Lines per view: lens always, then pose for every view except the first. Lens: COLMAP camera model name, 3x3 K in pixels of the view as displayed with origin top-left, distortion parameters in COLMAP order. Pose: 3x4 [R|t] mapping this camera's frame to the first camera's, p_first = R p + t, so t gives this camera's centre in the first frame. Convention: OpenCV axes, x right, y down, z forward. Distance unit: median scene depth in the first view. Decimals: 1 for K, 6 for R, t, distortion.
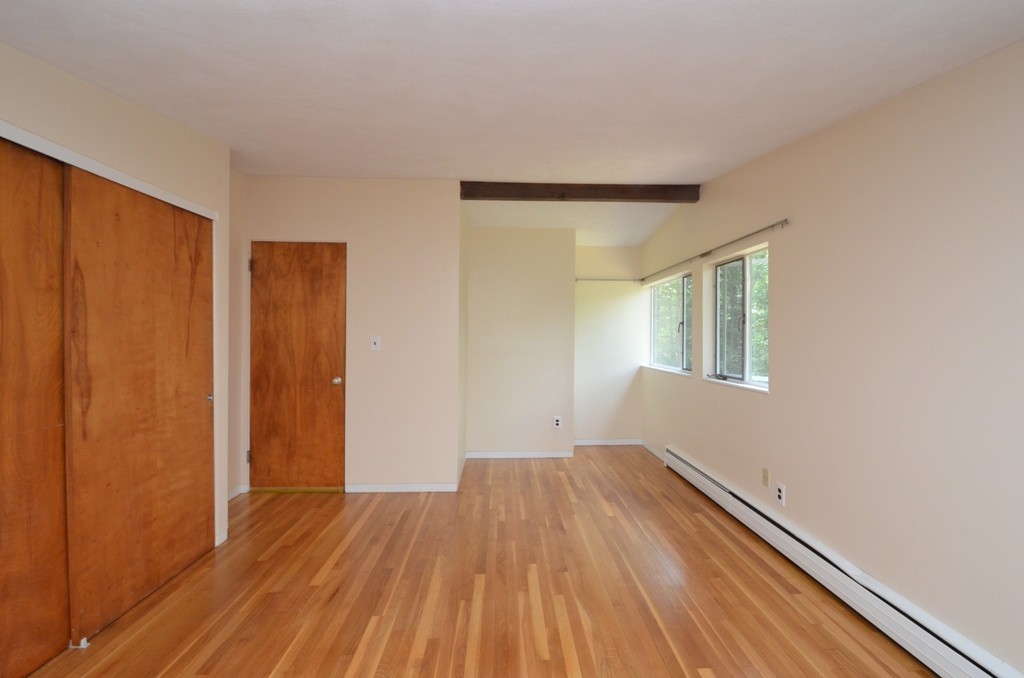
lens RADIAL K [[447.2, 0, 518.0], [0, 447.2, 336.0], [0, 0, 1]] dist [0.017941, -0.025383]
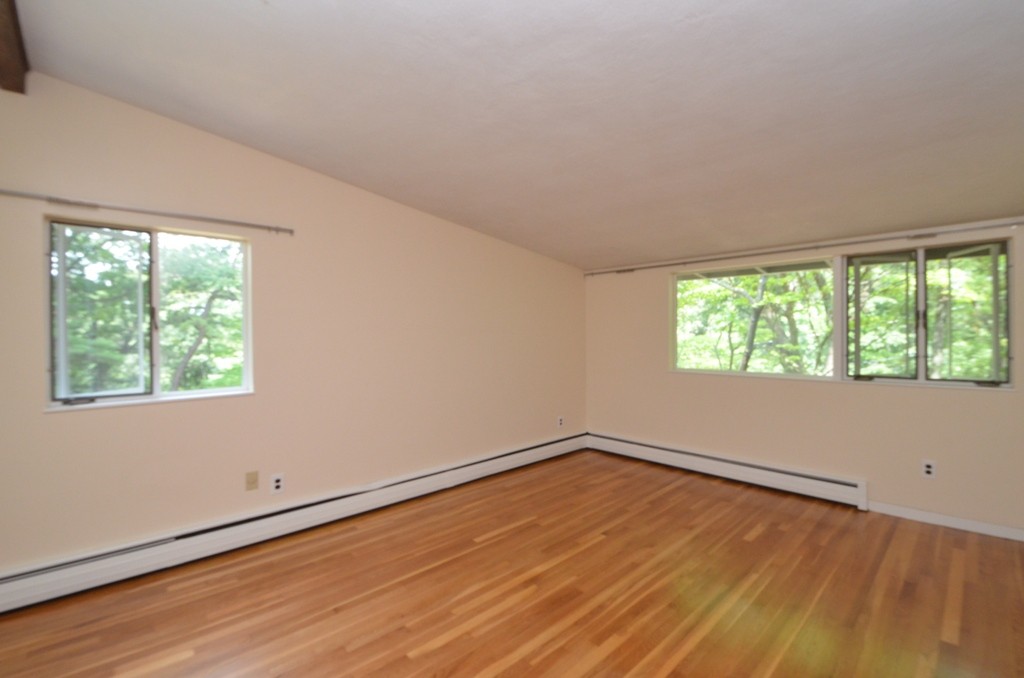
lens RADIAL K [[447.2, 0, 518.0], [0, 447.2, 336.0], [0, 0, 1]] dist [0.017941, -0.025383]
pose [[-0.667303, -0.005525, 0.744766, -0.686953], [0.000493, 0.999969, 0.007860, -0.006809], [-0.744787, 0.005612, -0.667279, 1.512610]]
